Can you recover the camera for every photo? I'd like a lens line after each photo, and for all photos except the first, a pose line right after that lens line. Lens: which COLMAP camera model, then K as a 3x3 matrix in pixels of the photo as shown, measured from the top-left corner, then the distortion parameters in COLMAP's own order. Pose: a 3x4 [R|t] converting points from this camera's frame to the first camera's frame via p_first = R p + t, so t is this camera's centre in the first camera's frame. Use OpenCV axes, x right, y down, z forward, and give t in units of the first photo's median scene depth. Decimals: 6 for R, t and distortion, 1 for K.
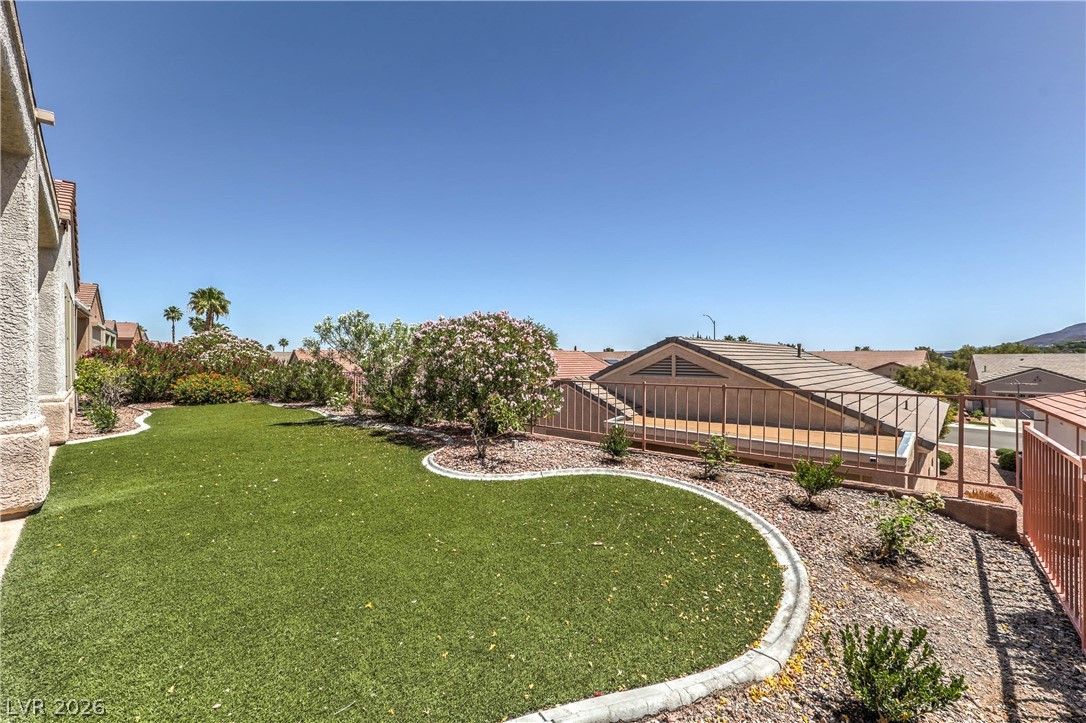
lens RADIAL K [[442.3, 0, 552.1], [0, 442.3, 358.9], [0, 0, 1]] dist [0.004721, 0.001898]
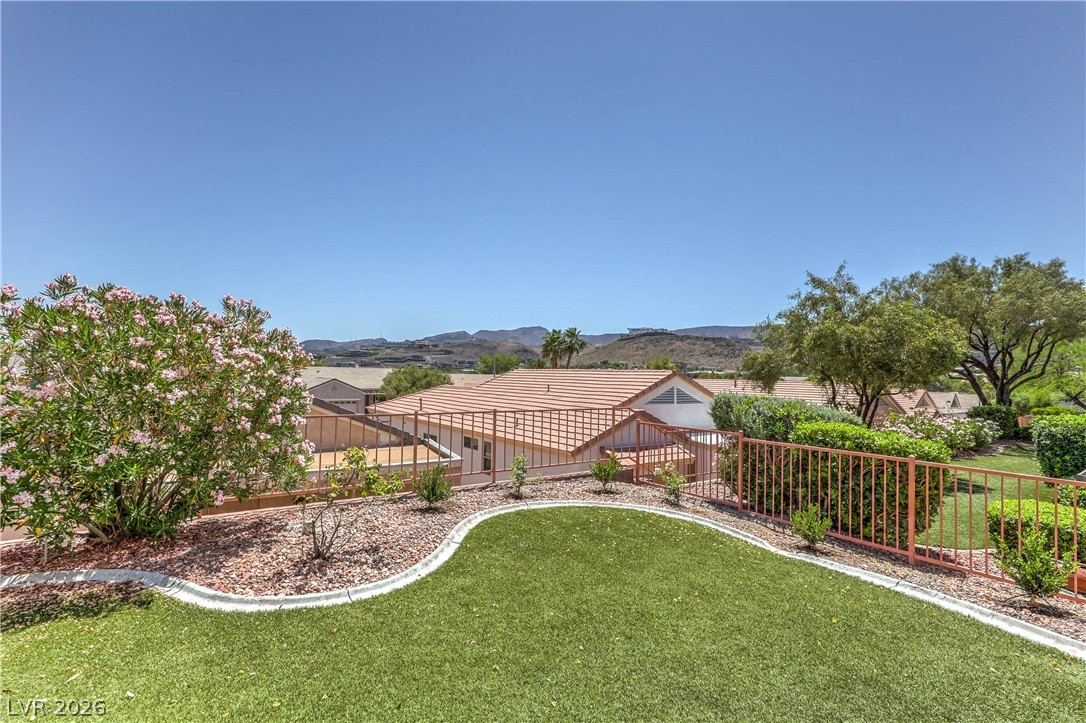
lens RADIAL K [[503.9, 0, 549.1], [0, 503.9, 362.4], [0, 0, 1]] dist [0.022476, -0.000937]
pose [[0.252999, 0.032601, 0.966917, -0.555166], [-0.024056, 0.999335, -0.027400, -0.018785], [-0.967167, -0.016328, 0.253615, 0.409560]]
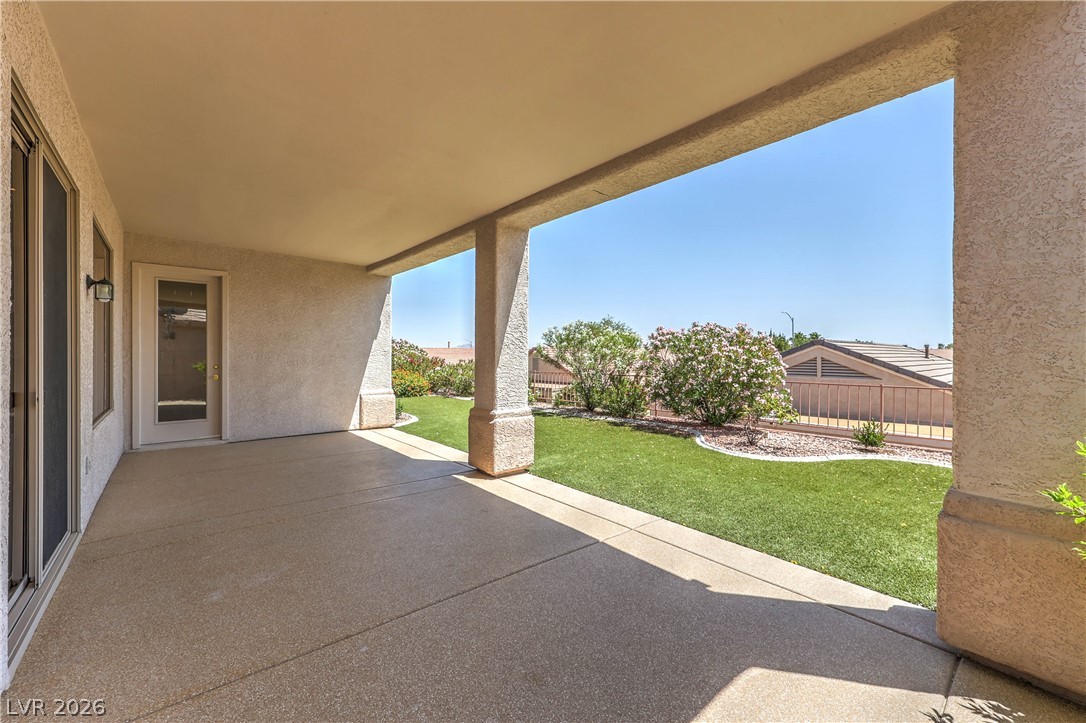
lens RADIAL K [[442.3, 0, 547.5], [0, 442.3, 352.8], [0, 0, 1]] dist [0.004721, 0.001898]
pose [[0.994451, 0.003425, -0.105142, -0.448463], [-0.003911, 0.999983, -0.004412, -0.018900], [0.105125, 0.004799, 0.994447, -0.218762]]
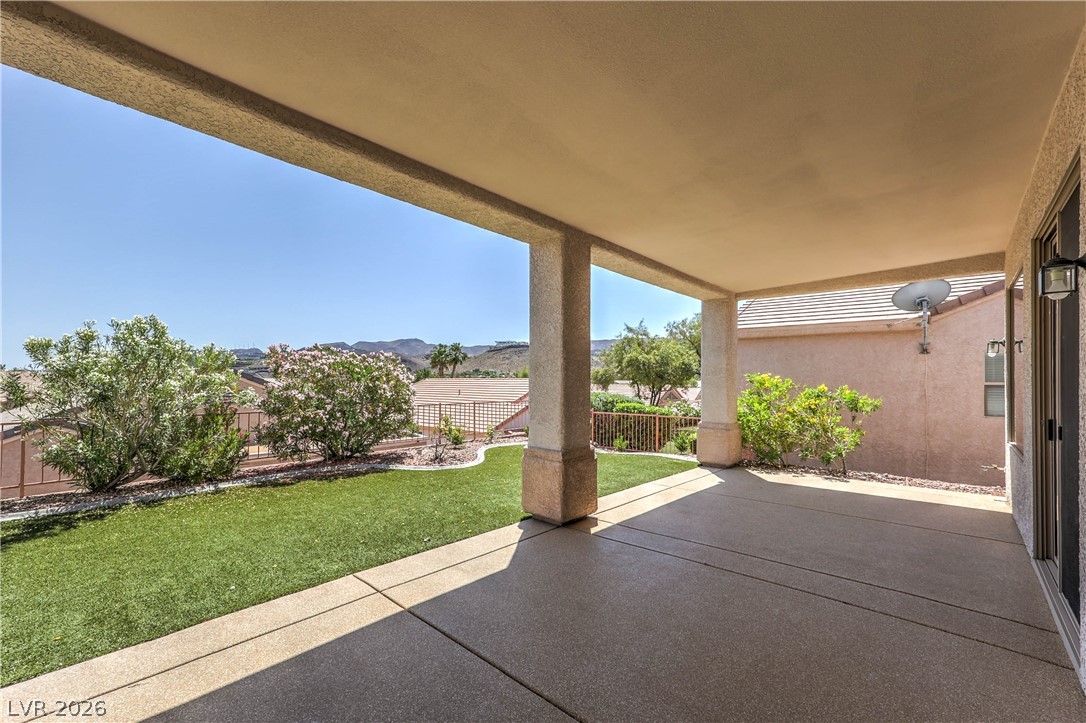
lens RADIAL K [[442.3, 0, 538.9], [0, 442.3, 372.0], [0, 0, 1]] dist [0.004721, 0.001898]
pose [[0.000288, 0.027099, 0.999633, -1.225446], [-0.006668, 0.999611, -0.027096, -0.021407], [-0.999978, -0.006657, 0.000468, 0.503383]]
